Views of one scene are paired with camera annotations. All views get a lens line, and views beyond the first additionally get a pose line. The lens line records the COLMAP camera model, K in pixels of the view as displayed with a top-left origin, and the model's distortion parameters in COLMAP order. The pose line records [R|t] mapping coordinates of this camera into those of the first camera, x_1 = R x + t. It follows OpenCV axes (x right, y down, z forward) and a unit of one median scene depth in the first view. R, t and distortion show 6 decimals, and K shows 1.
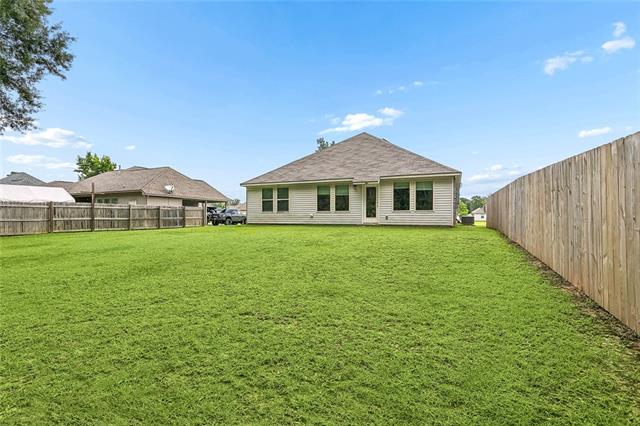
lens RADIAL K [[310.5, 0, 320.3], [0, 310.5, 212.9], [0, 0, 1]] dist [0.001806, 0.000063]
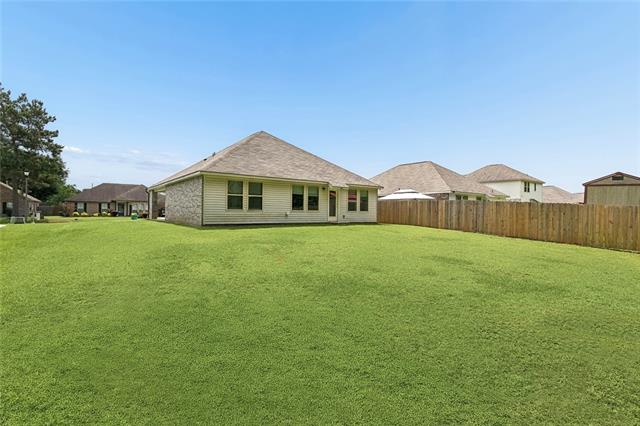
lens RADIAL K [[310.5, 0, 320.3], [0, 310.5, 211.9], [0, 0, 1]] dist [0.001806, 0.000063]
pose [[0.503235, 0.011305, 0.864076, -0.815814], [-0.014416, 0.999885, -0.004685, 0.003545], [-0.864029, -0.010099, 0.503340, 0.406246]]
